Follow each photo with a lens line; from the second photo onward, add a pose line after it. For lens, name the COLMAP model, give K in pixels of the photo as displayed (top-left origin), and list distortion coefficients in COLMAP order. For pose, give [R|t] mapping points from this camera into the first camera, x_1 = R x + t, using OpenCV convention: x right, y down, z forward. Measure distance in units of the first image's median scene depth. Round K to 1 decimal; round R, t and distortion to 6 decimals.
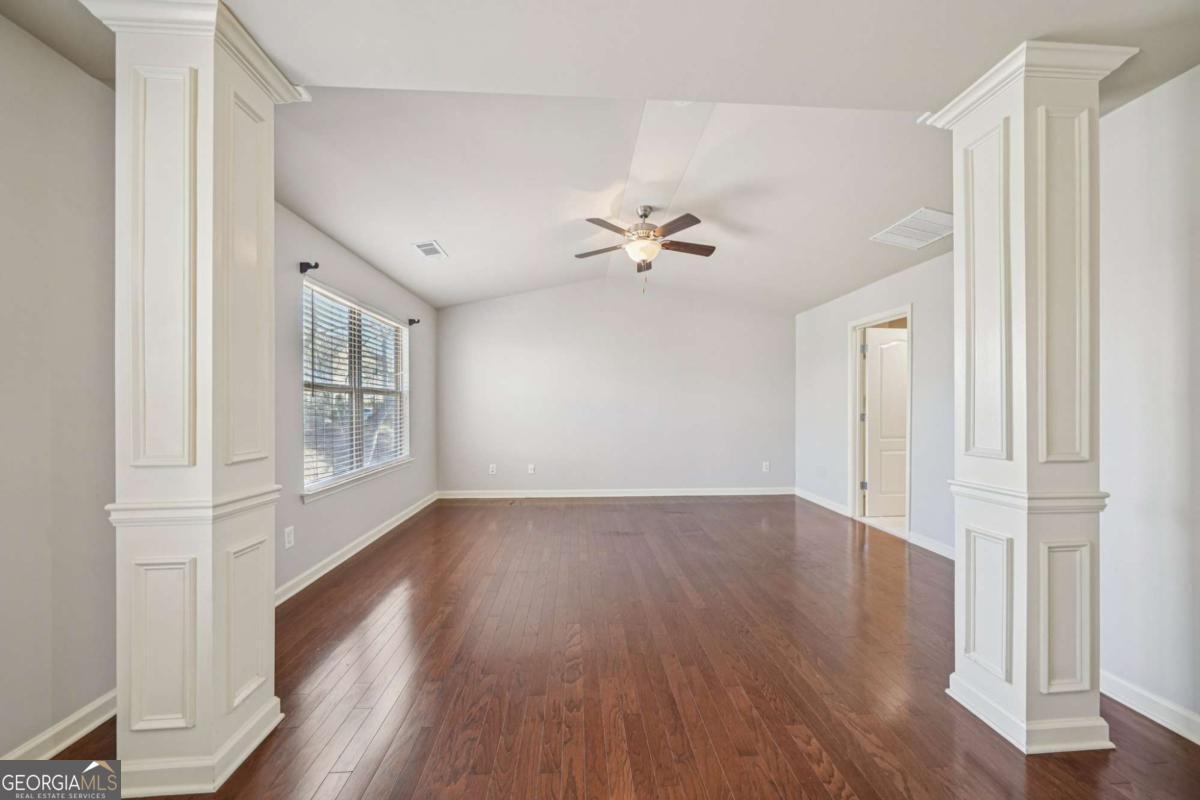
lens RADIAL K [[427.0, 0, 601.0], [0, 427.0, 405.1], [0, 0, 1]] dist [-0.001097, -0.000111]
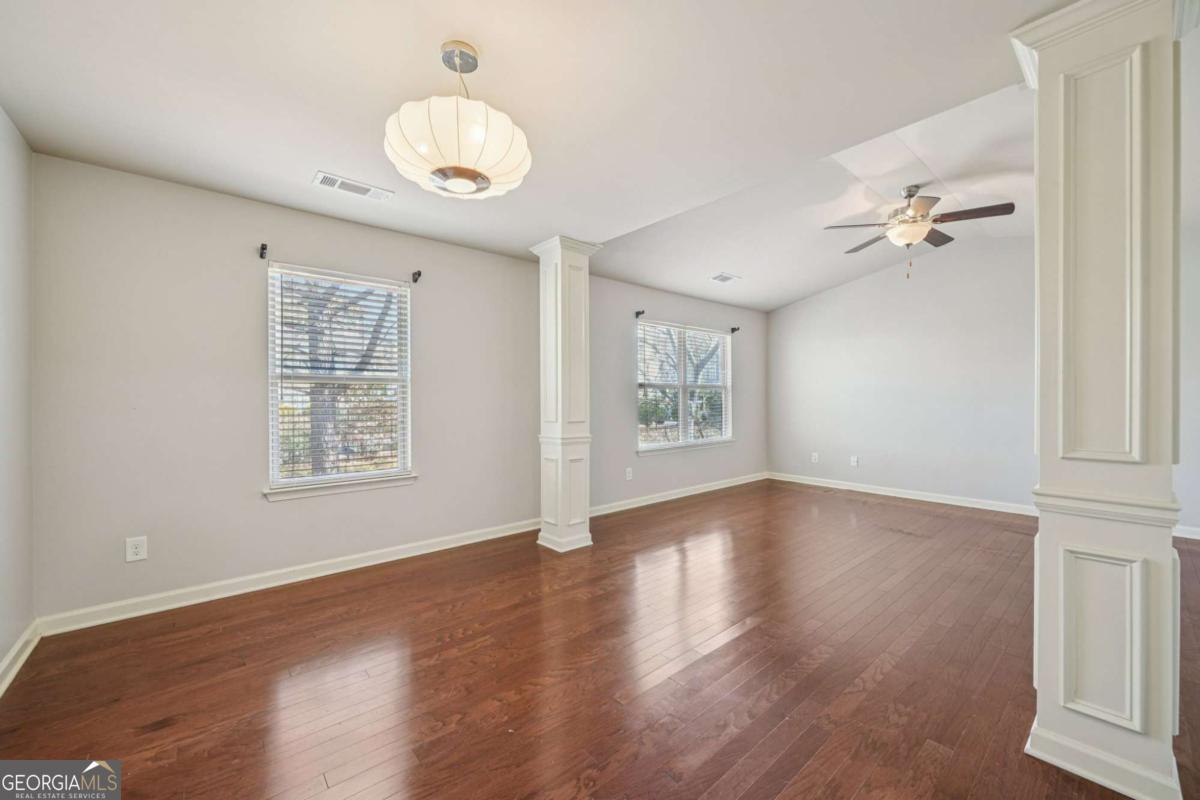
lens RADIAL K [[455.3, 0, 603.9], [0, 455.3, 400.9], [0, 0, 1]] dist [-0.001138, -0.000095]
pose [[0.618553, 0.004923, -0.785727, 0.397803], [0.003174, 0.999957, 0.008763, -0.001001], [0.785736, -0.007914, 0.618511, -0.131780]]
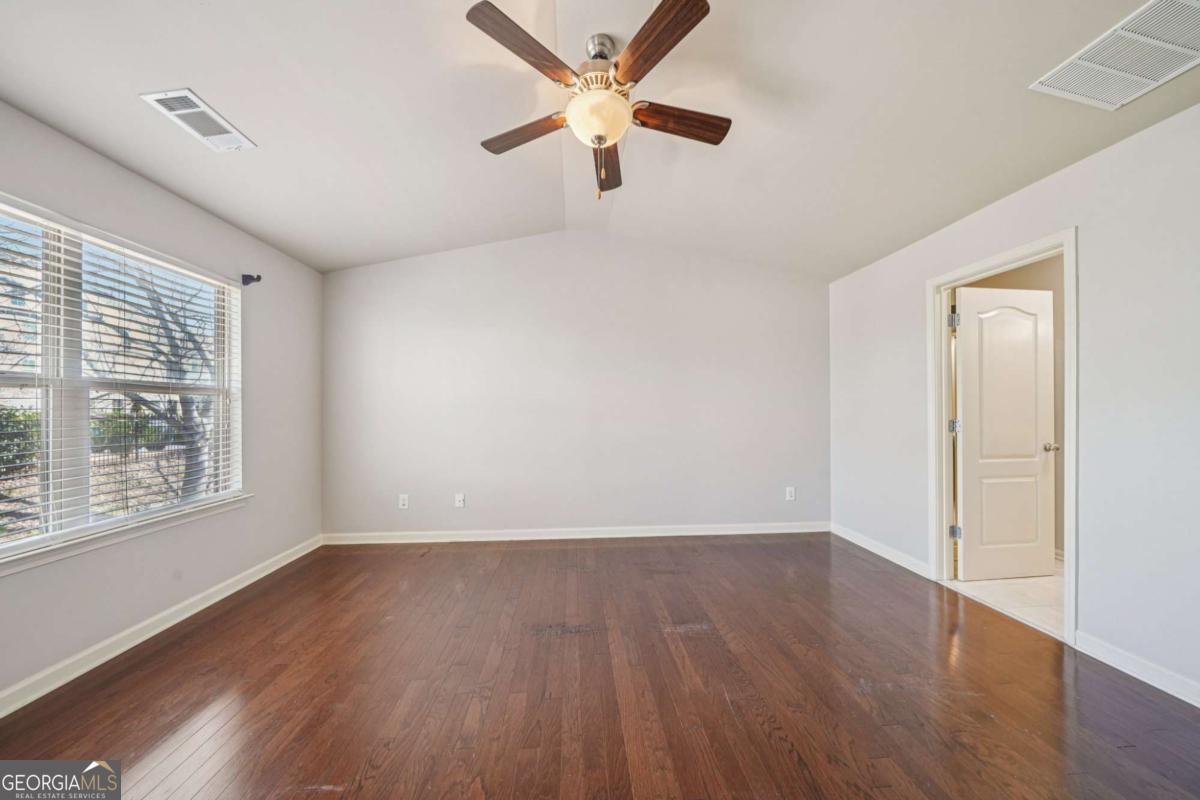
lens RADIAL K [[423.4, 0, 600.6], [0, 423.4, 406.1], [0, 0, 1]] dist [-0.002130, -0.000134]
pose [[0.999858, -0.004585, 0.016203, 0.076384], [0.004686, 0.999970, -0.006202, -0.000050], [-0.016174, 0.006277, 0.999849, 0.393296]]
